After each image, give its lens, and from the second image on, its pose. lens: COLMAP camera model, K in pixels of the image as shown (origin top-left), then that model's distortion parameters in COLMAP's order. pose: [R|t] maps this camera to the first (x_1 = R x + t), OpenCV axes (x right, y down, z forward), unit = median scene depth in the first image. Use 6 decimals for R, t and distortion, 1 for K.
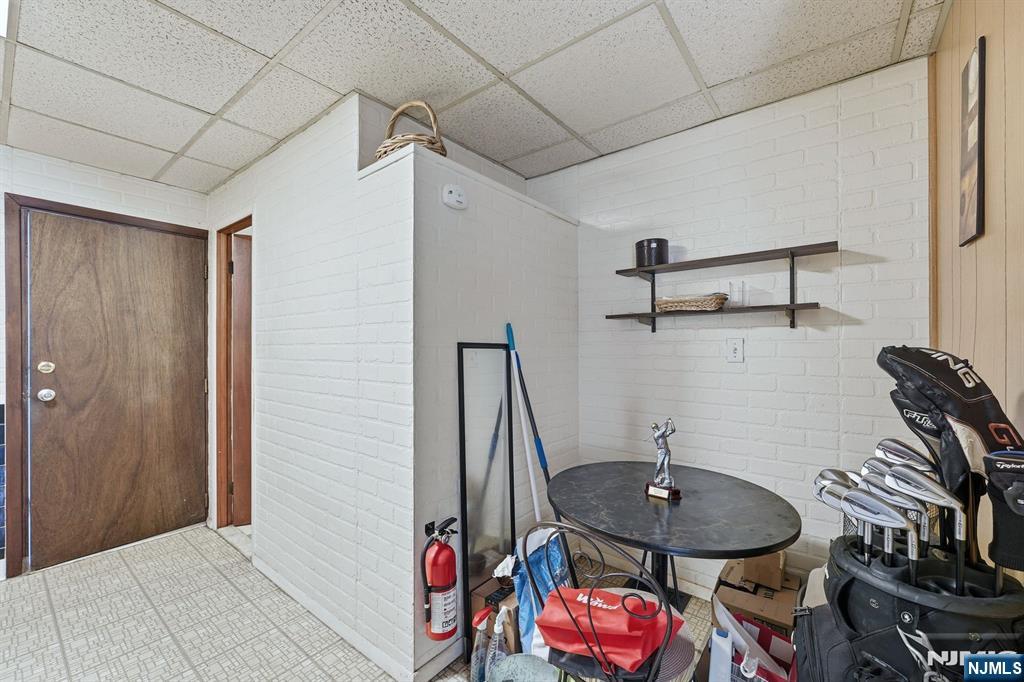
lens RADIAL K [[417.7, 0, 509.4], [0, 417.7, 344.8], [0, 0, 1]] dist [0.003207, 0.000382]
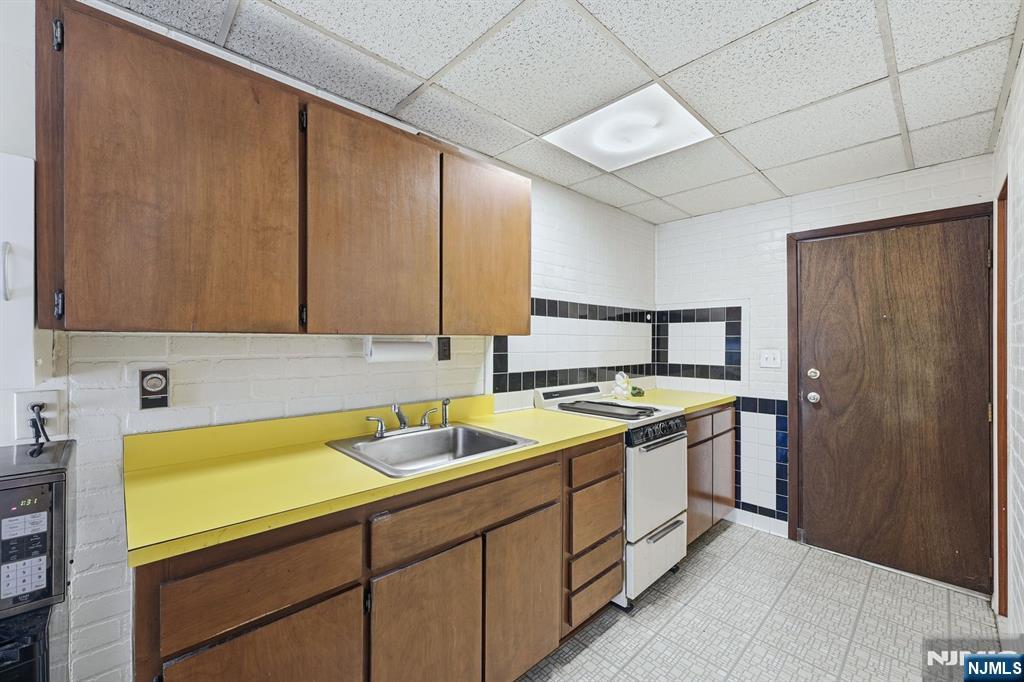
lens RADIAL K [[417.7, 0, 510.9], [0, 417.7, 342.9], [0, 0, 1]] dist [0.003207, 0.000382]
pose [[-0.143809, 0.001847, -0.989604, 0.151304], [0.001953, 0.999997, 0.001582, -0.032435], [0.989604, -0.001706, -0.143812, 0.313978]]
